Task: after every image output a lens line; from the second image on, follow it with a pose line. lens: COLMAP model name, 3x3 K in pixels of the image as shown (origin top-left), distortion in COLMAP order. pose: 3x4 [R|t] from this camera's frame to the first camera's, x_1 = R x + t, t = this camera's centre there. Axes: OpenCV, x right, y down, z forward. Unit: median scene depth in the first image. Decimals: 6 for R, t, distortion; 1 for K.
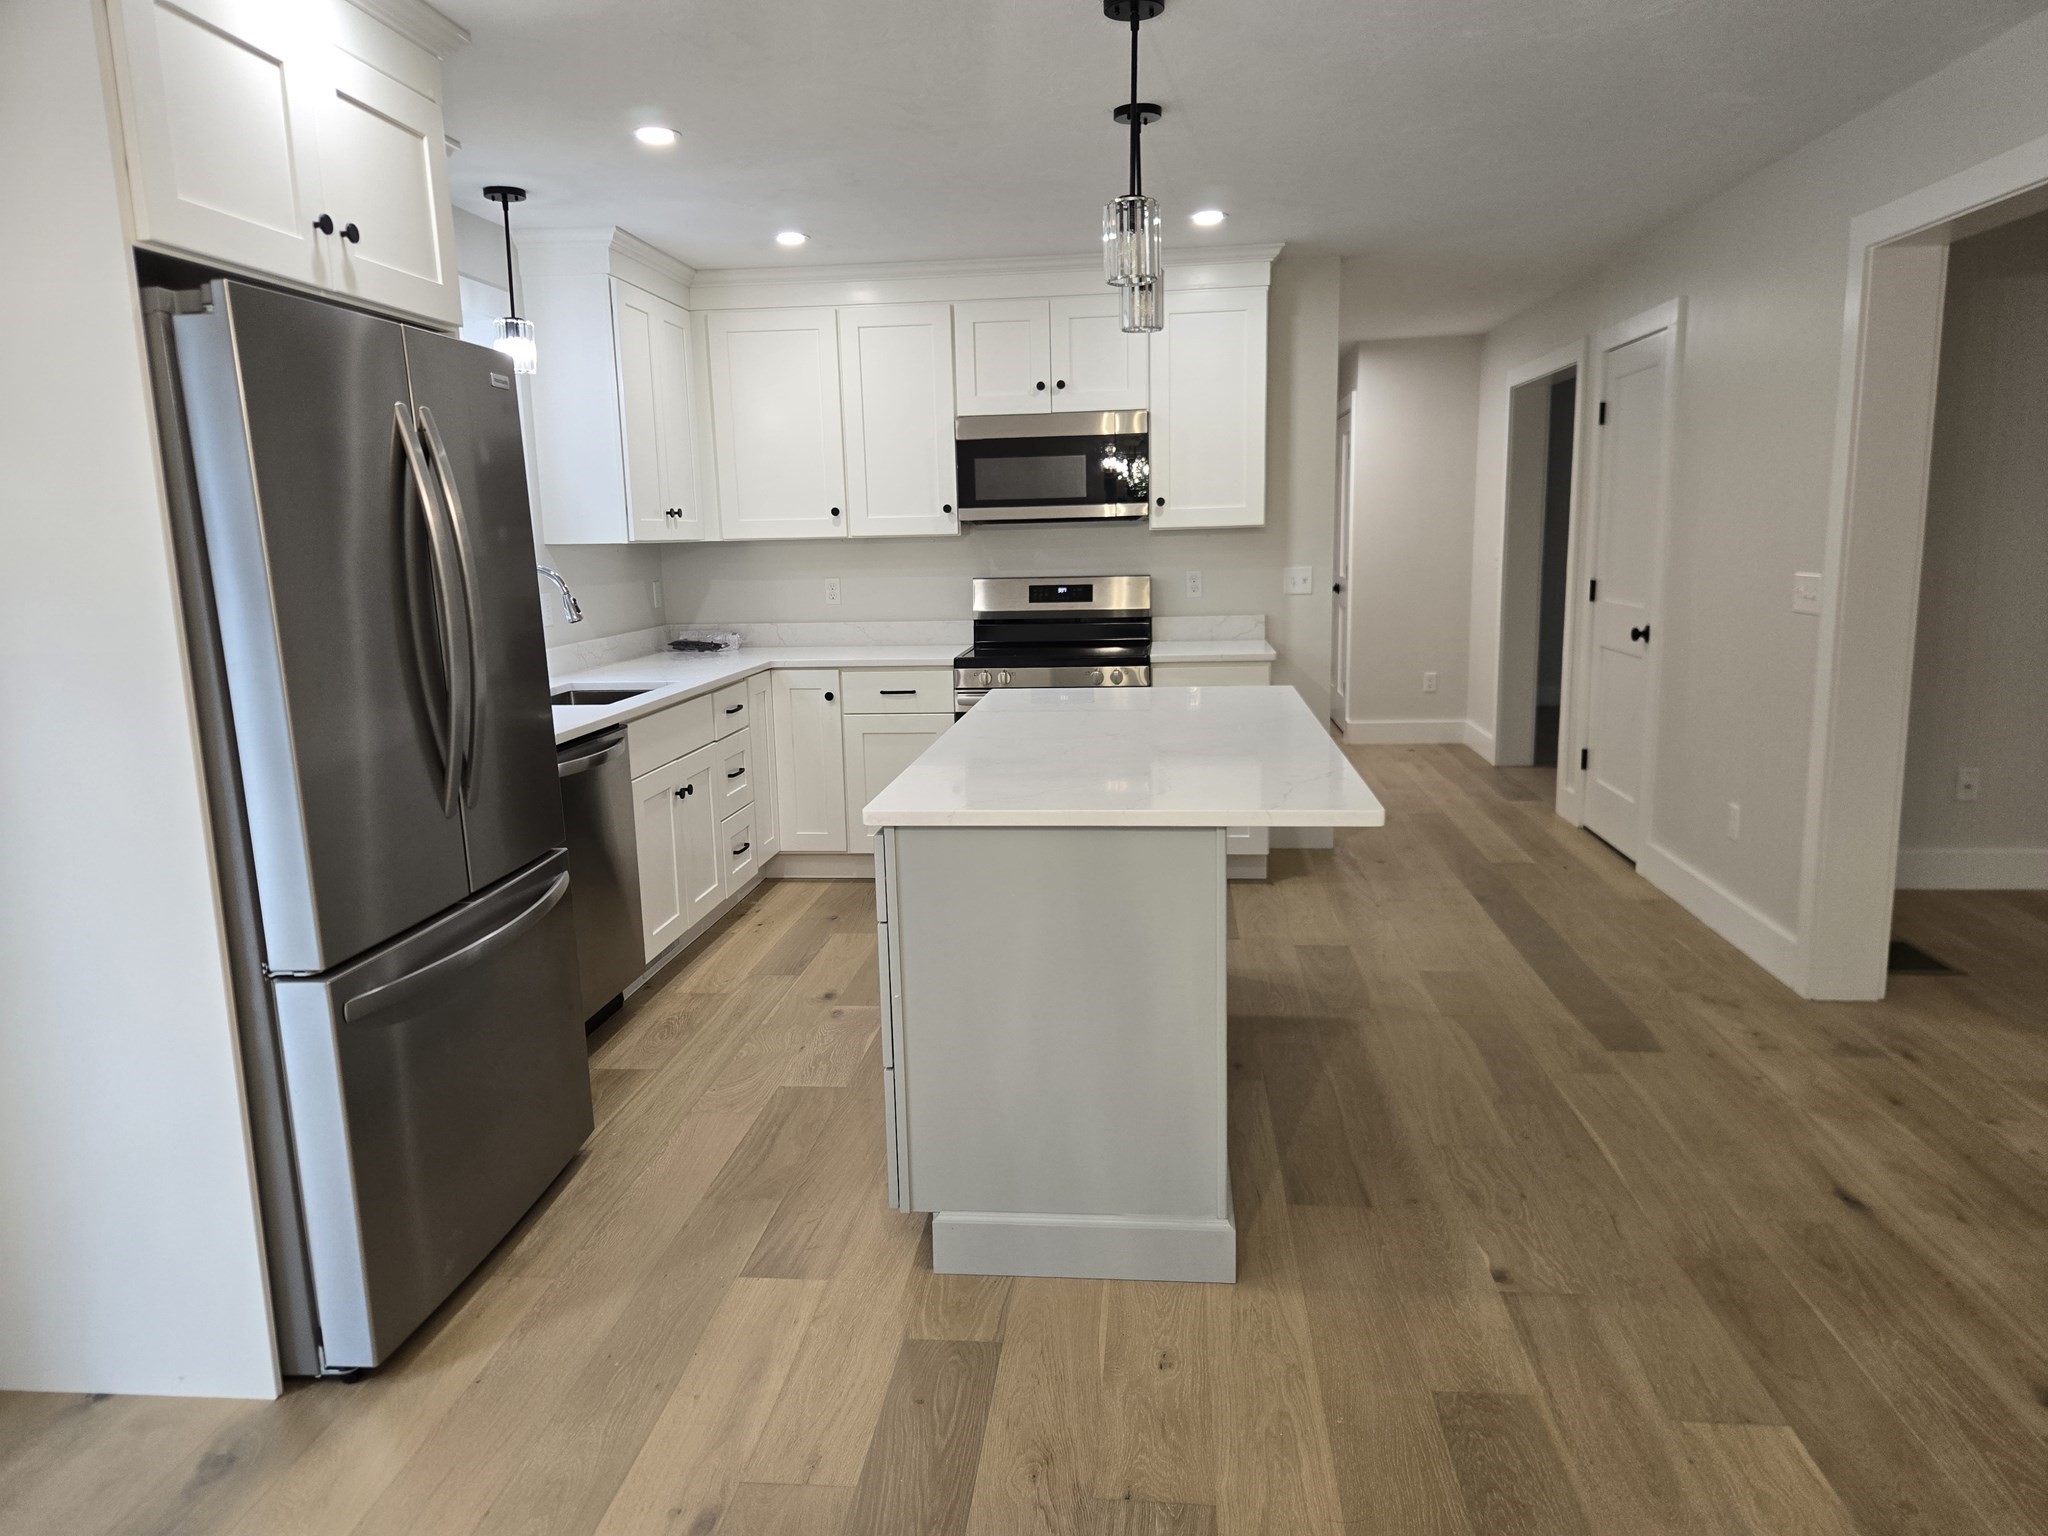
lens RADIAL K [[1371.0, 0, 1018.9], [0, 1371.0, 774.7], [0, 0, 1]] dist [0.066245, -0.050667]
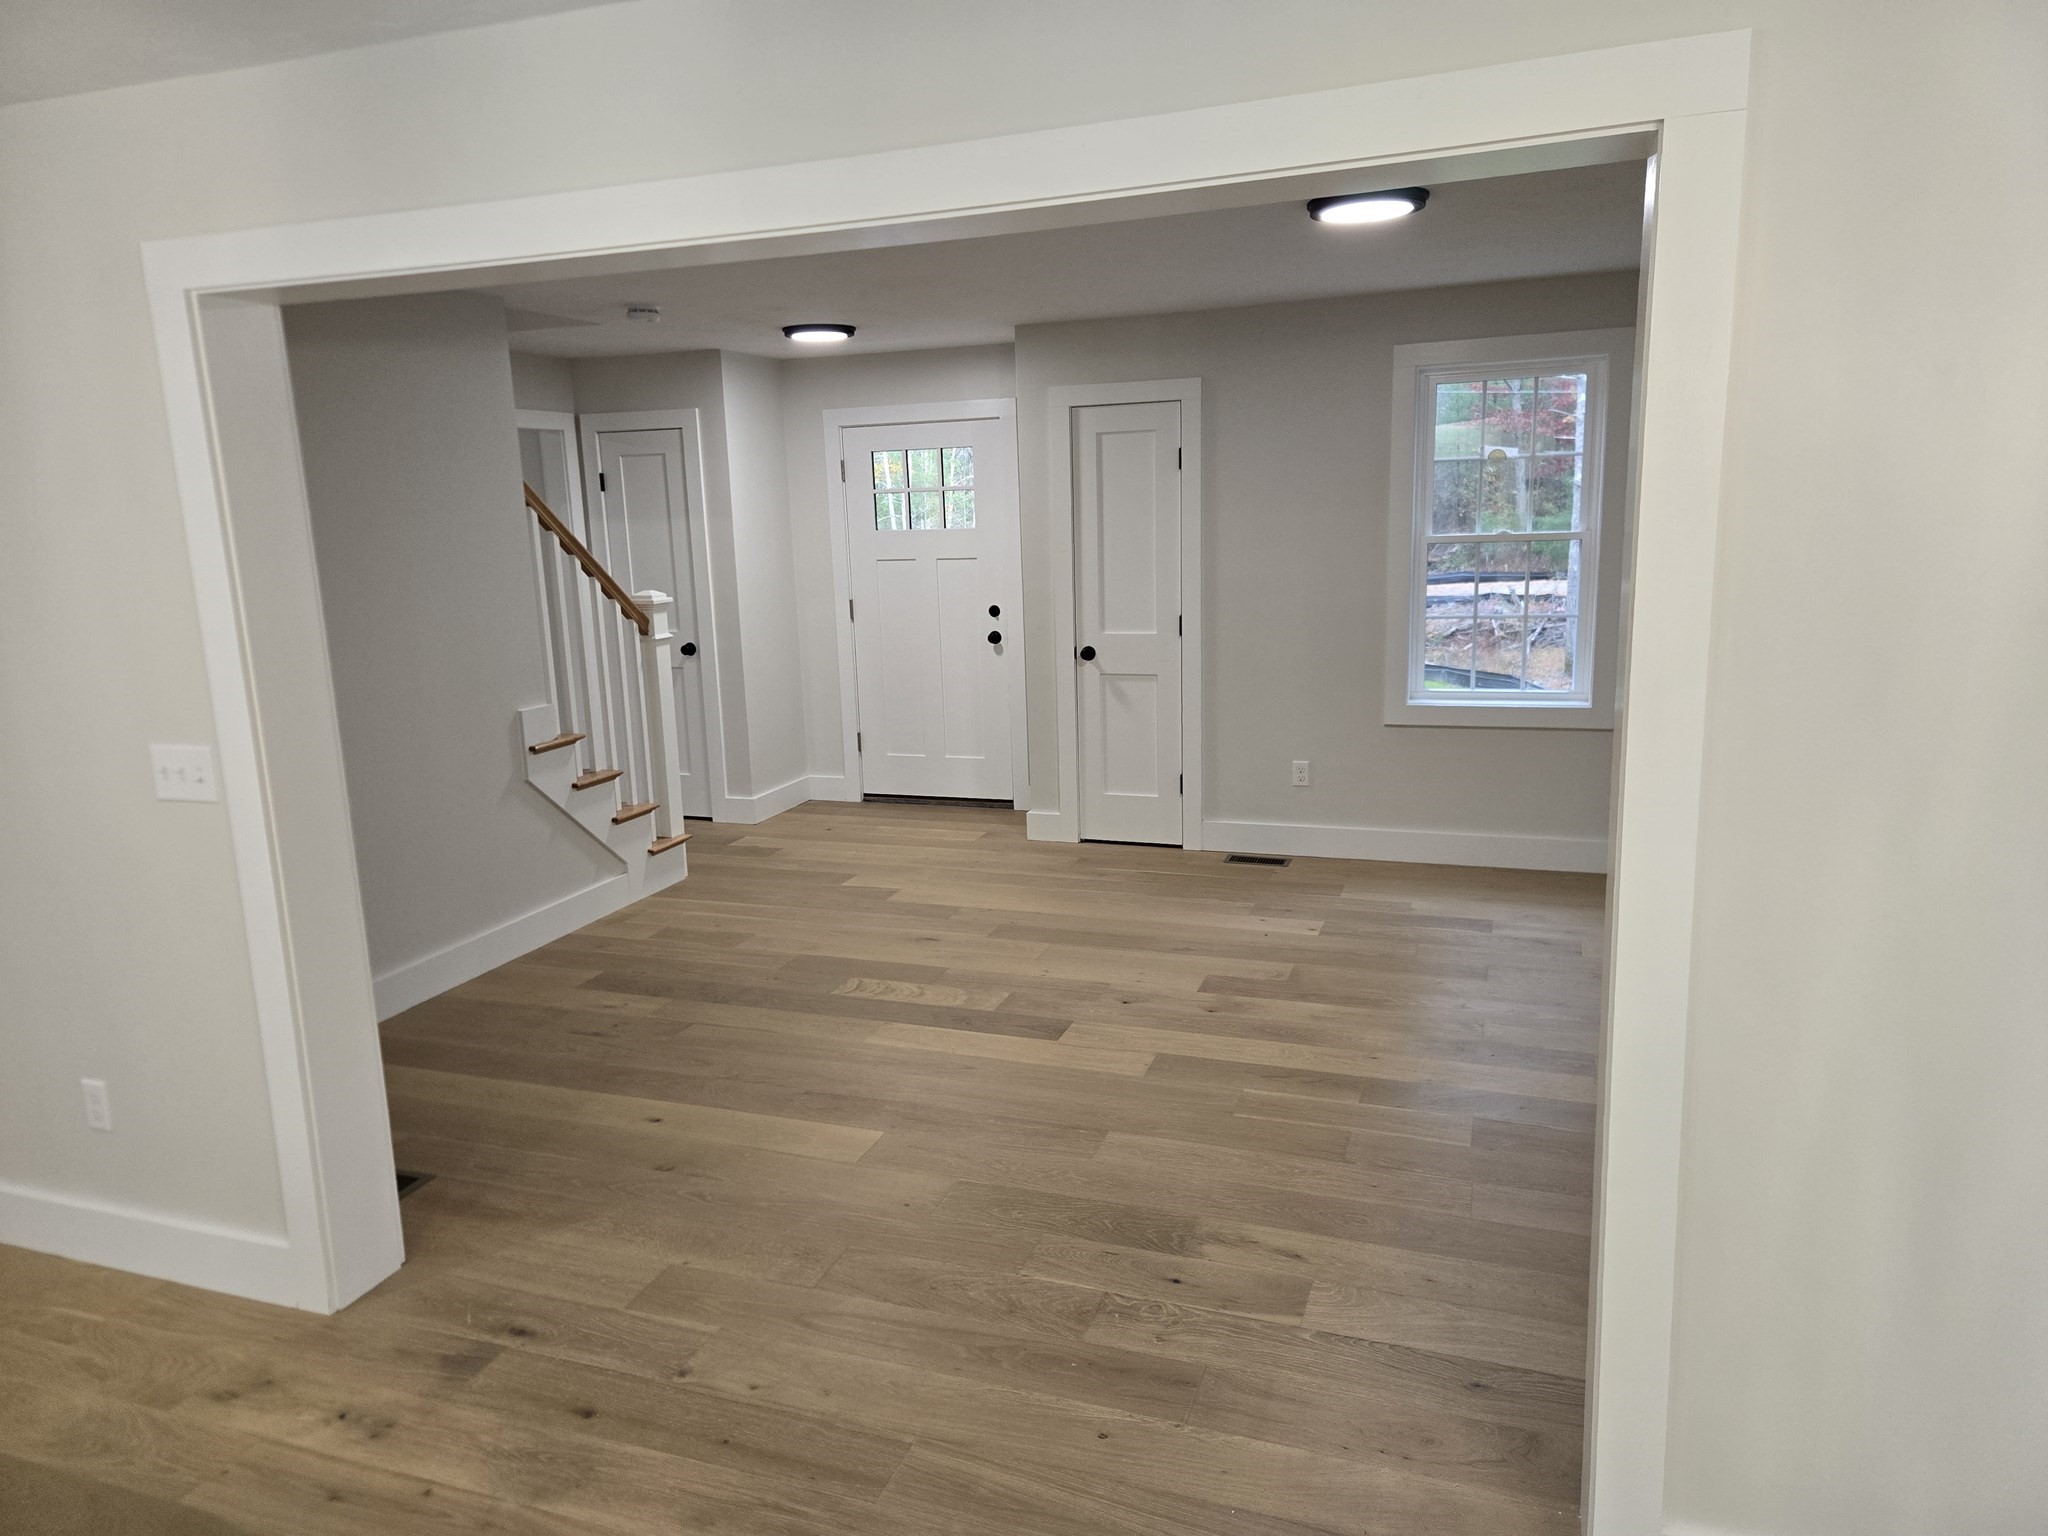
lens RADIAL K [[1371.0, 0, 1007.7], [0, 1371.0, 759.5], [0, 0, 1]] dist [0.066245, -0.050667]
pose [[0.250637, -0.160621, 0.954663, 0.003982], [0.203109, 0.972916, 0.110368, -0.137900], [-0.946535, 0.166238, 0.276472, 0.440184]]
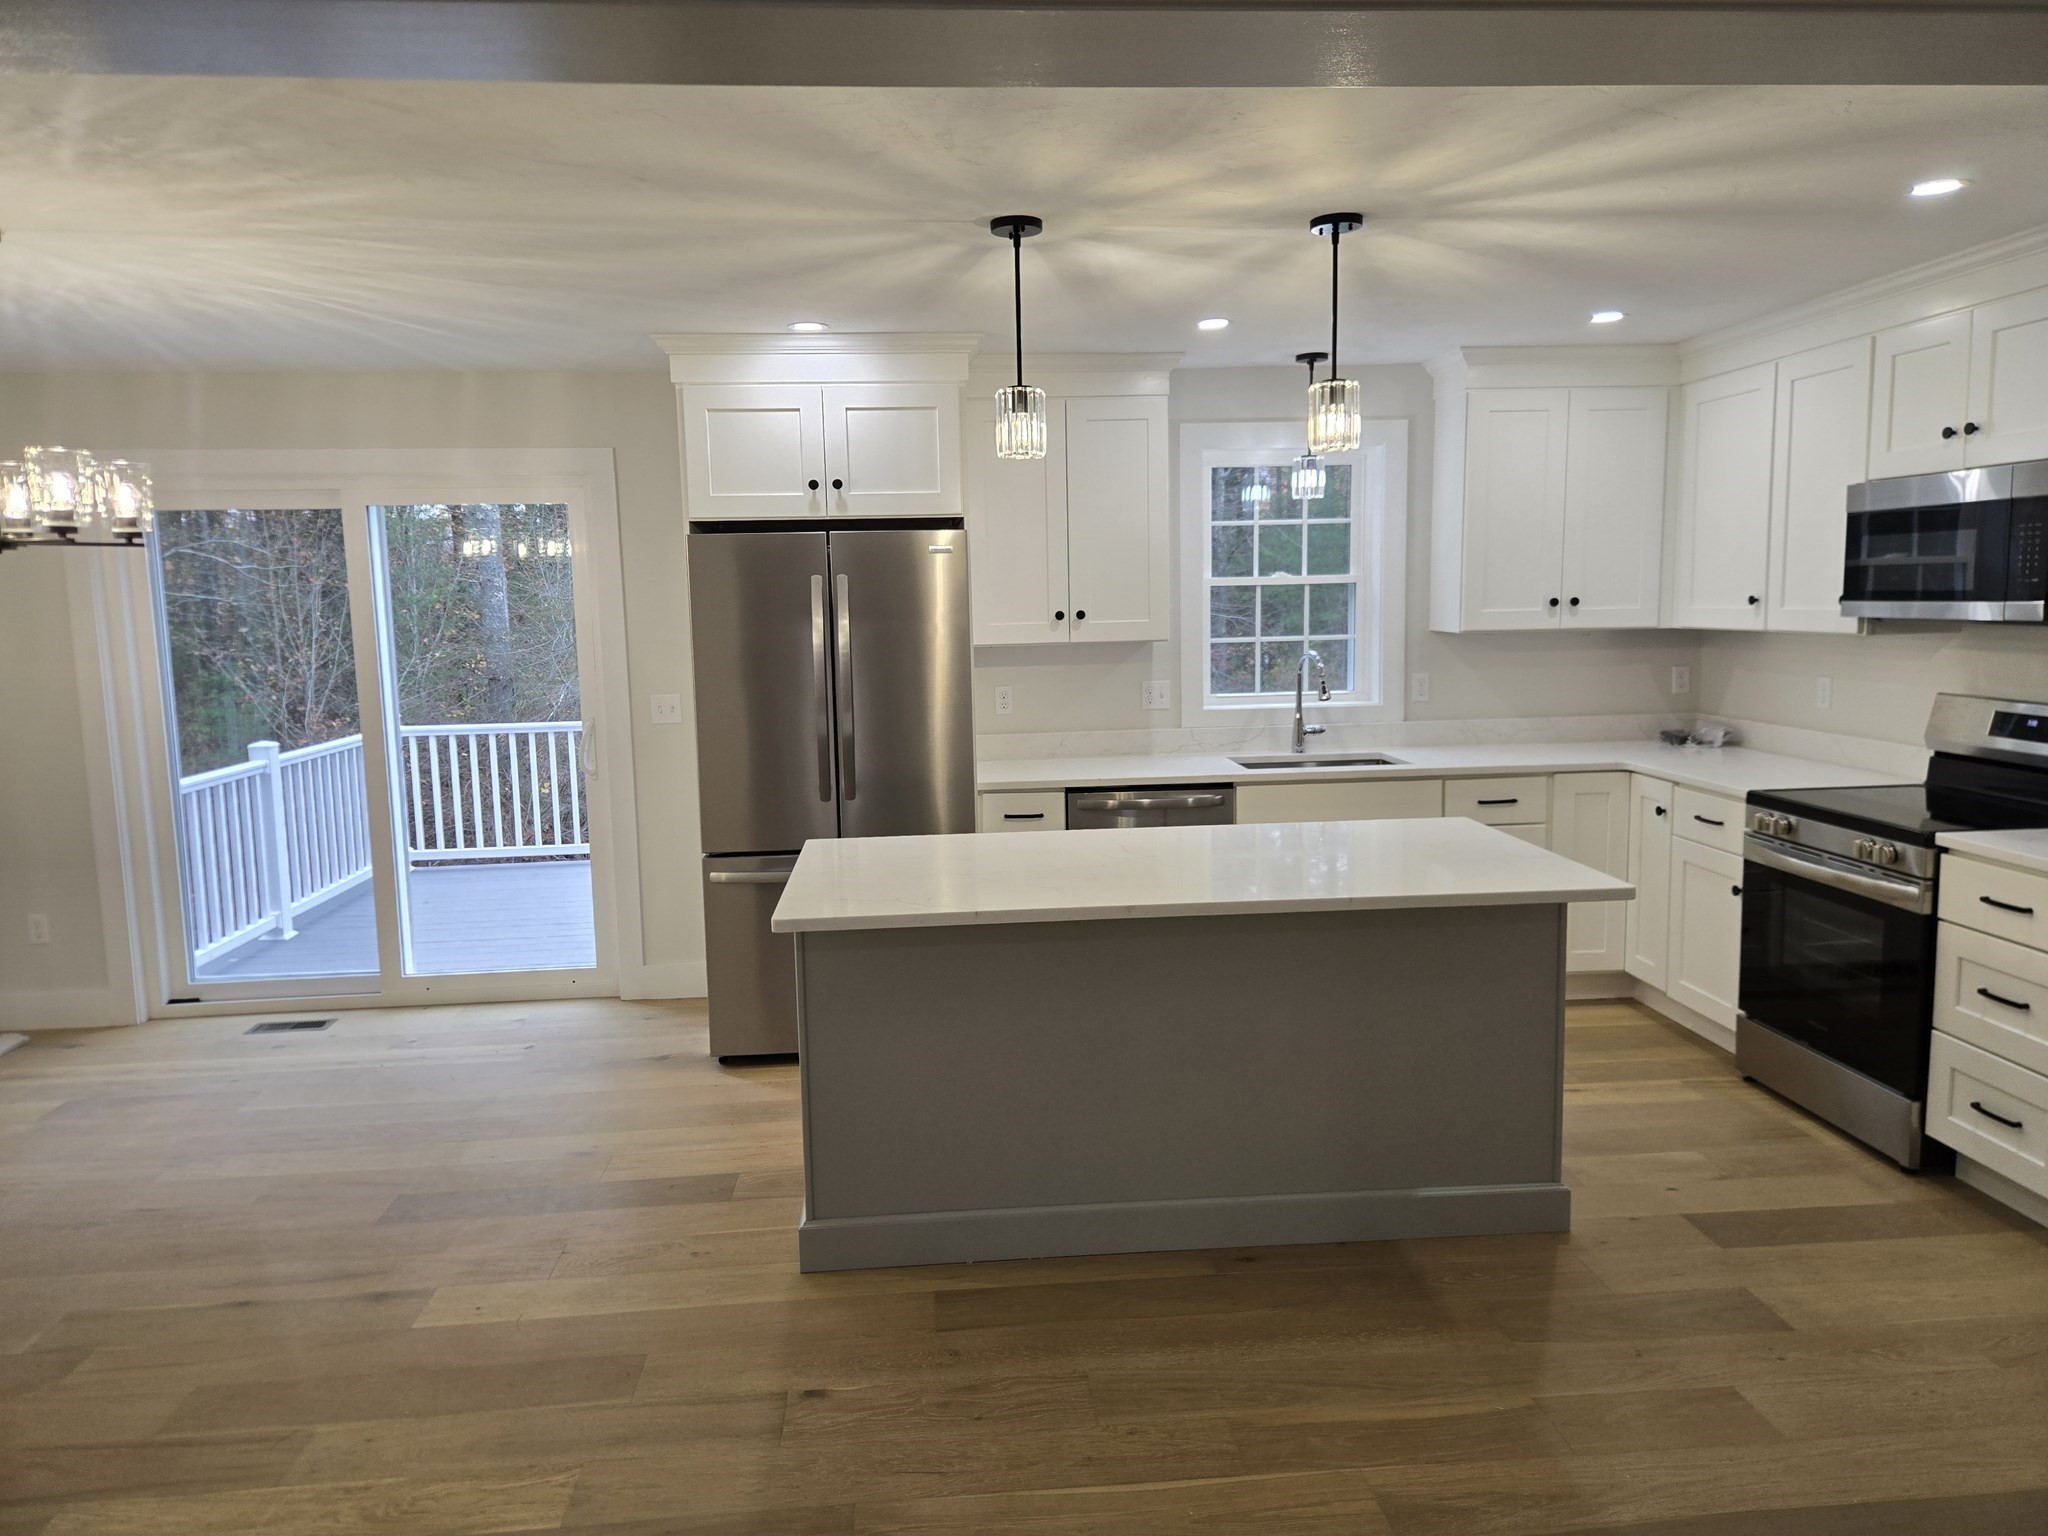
lens RADIAL K [[1371.0, 0, 1018.0], [0, 1371.0, 750.8], [0, 0, 1]] dist [0.066245, -0.050667]
pose [[0.181631, 0.134544, -0.974119, 0.921429], [-0.157122, 0.981840, 0.106314, -0.177825], [0.970733, 0.133746, 0.199472, 0.599452]]
